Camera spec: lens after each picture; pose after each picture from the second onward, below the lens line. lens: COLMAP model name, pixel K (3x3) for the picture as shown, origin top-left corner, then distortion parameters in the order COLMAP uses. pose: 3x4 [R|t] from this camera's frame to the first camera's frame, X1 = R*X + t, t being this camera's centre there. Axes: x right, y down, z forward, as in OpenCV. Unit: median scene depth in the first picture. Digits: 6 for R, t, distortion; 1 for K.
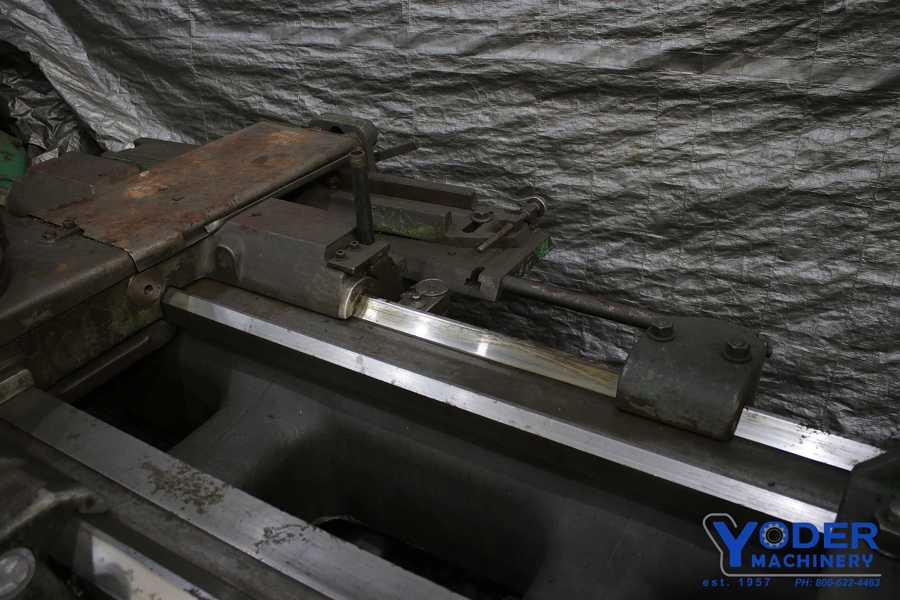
lens RADIAL K [[826.9, 0, 450.0], [0, 826.9, 300.0], [0, 0, 1]] dist [-0.152177, 0.158761]
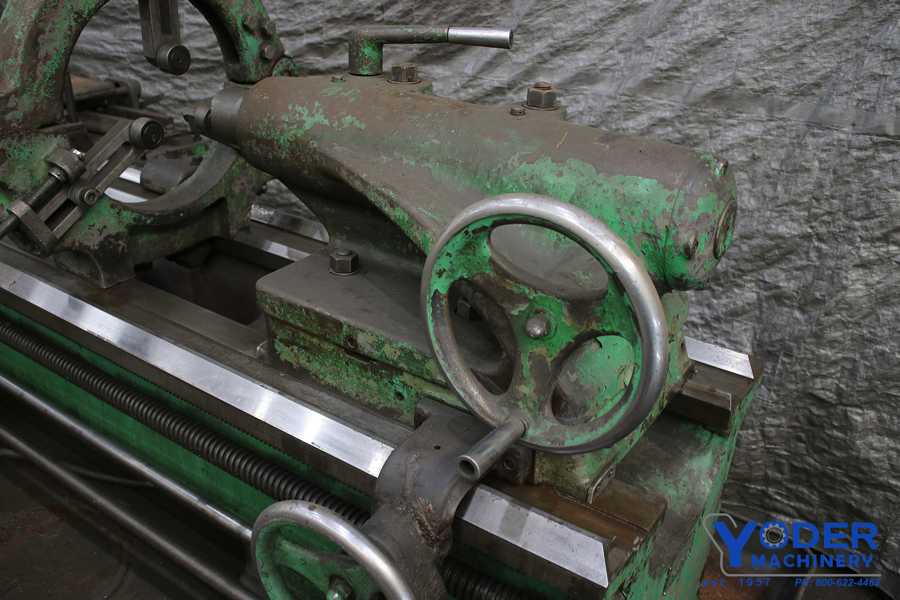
lens RADIAL K [[832.0, 0, 451.9], [0, 832.0, 307.2], [0, 0, 1]] dist [-0.154499, 0.164227]
pose [[0.996070, 0.086288, -0.019978, 0.580472], [-0.087553, 0.993348, -0.074797, 0.284897], [0.013391, 0.076252, 0.996999, -0.537313]]
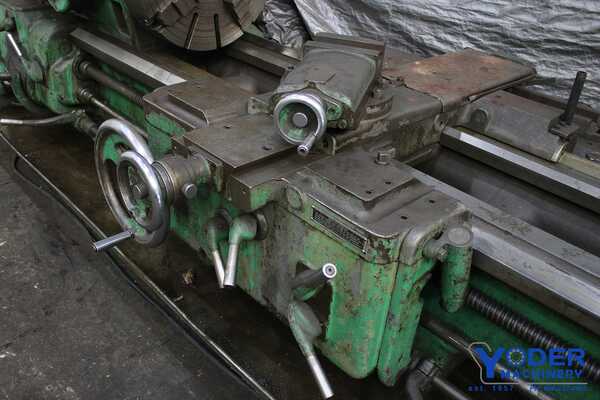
lens RADIAL K [[551.2, 0, 300.0], [0, 551.2, 200.0], [0, 0, 1]] dist [-0.152177, 0.158761]
pose [[0.963235, 0.216060, -0.159674, -0.310021], [-0.214063, 0.976365, 0.029810, 0.127488], [0.162341, 0.005466, 0.986720, -0.162440]]
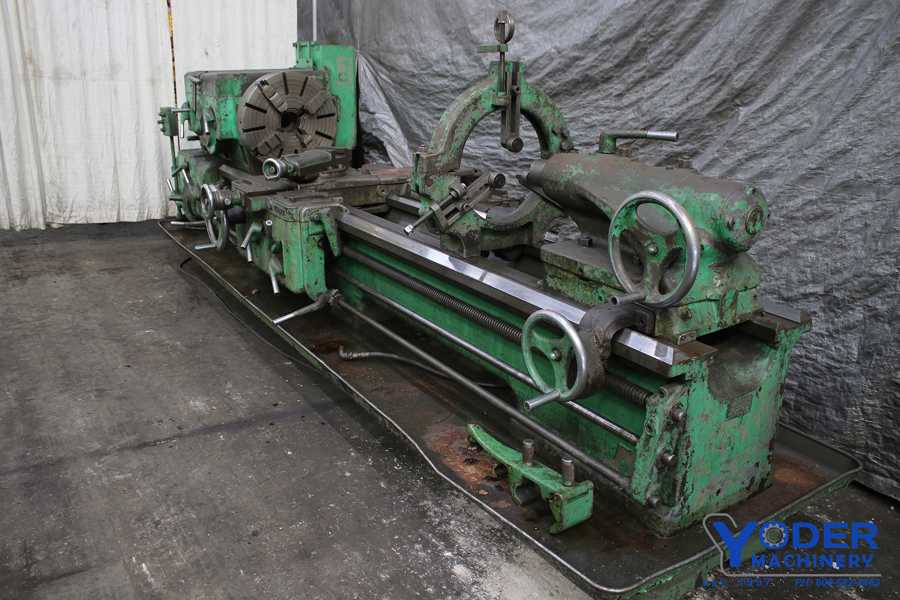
lens RADIAL K [[766.2, 0, 450.0], [0, 766.2, 300.0], [0, 0, 1]] dist [-0.156163, 0.149501]
pose [[0.901033, 0.175397, -0.396706, 0.796226], [-0.252892, 0.955490, -0.151935, 0.551229], [0.352400, 0.237222, 0.905284, -1.073267]]
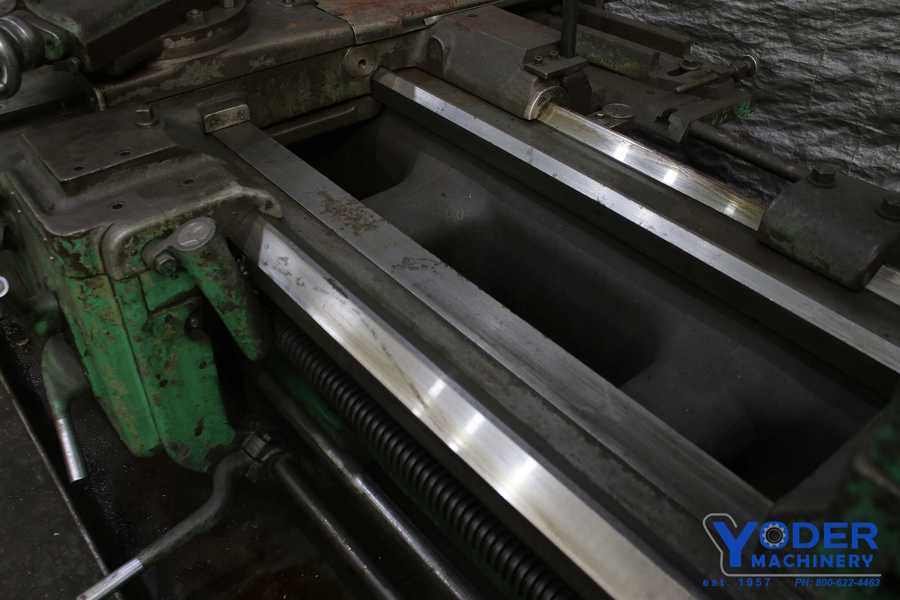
lens RADIAL K [[832.0, 0, 451.9], [0, 832.0, 307.2], [0, 0, 1]] dist [-0.154499, 0.164227]
pose [[0.941522, 0.239155, -0.237363, 0.060799], [-0.204471, 0.965430, 0.161666, 0.071001], [0.267821, -0.103678, 0.957874, -0.048341]]
